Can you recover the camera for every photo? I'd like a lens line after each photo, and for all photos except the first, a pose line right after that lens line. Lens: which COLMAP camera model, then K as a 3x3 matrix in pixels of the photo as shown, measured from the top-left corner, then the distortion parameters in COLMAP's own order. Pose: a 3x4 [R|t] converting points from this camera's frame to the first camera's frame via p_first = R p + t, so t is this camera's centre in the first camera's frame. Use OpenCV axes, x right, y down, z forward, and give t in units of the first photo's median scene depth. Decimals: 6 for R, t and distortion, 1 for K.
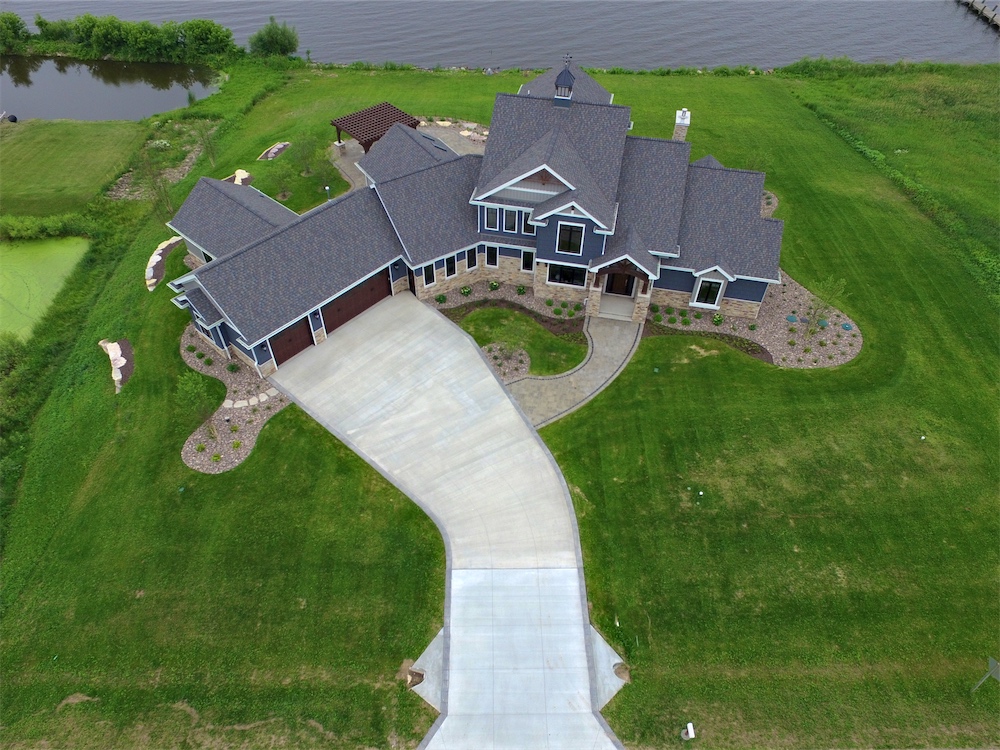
lens RADIAL K [[677.1, 0, 497.2], [0, 677.1, 412.9], [0, 0, 1]] dist [0.000048, 0.002494]
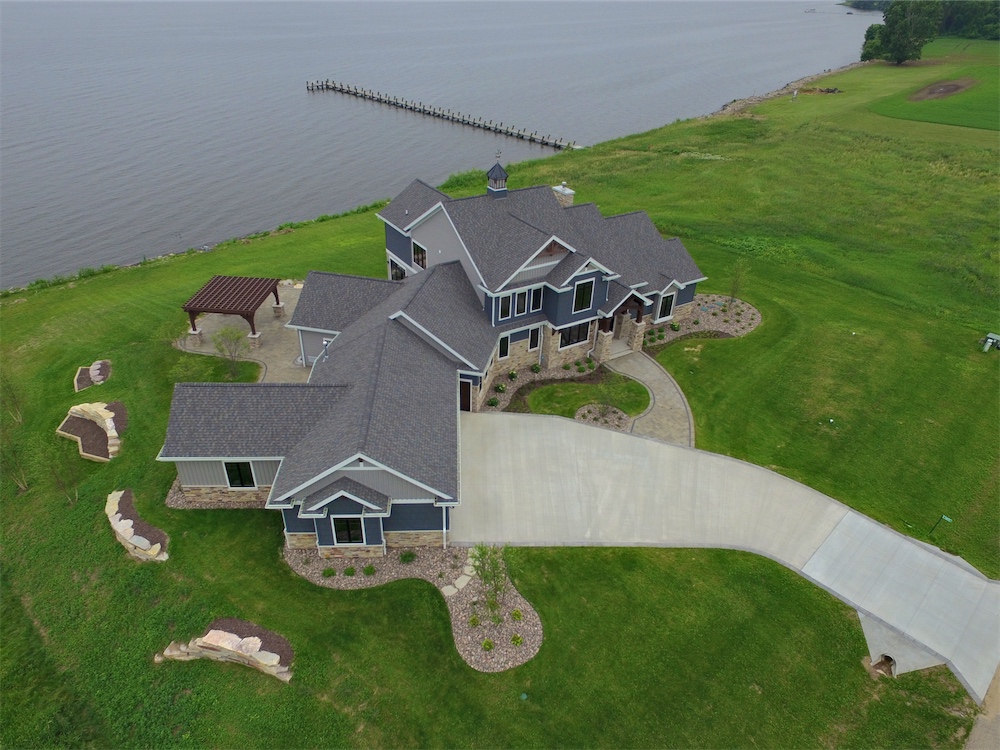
lens RADIAL K [[677.1, 0, 497.2], [0, 677.1, 412.9], [0, 0, 1]] dist [0.000048, 0.002494]
pose [[0.710078, -0.386624, 0.588482, -0.677463], [0.512583, 0.856838, -0.055566, -0.107011], [-0.482750, 0.341102, 0.806599, 0.260866]]
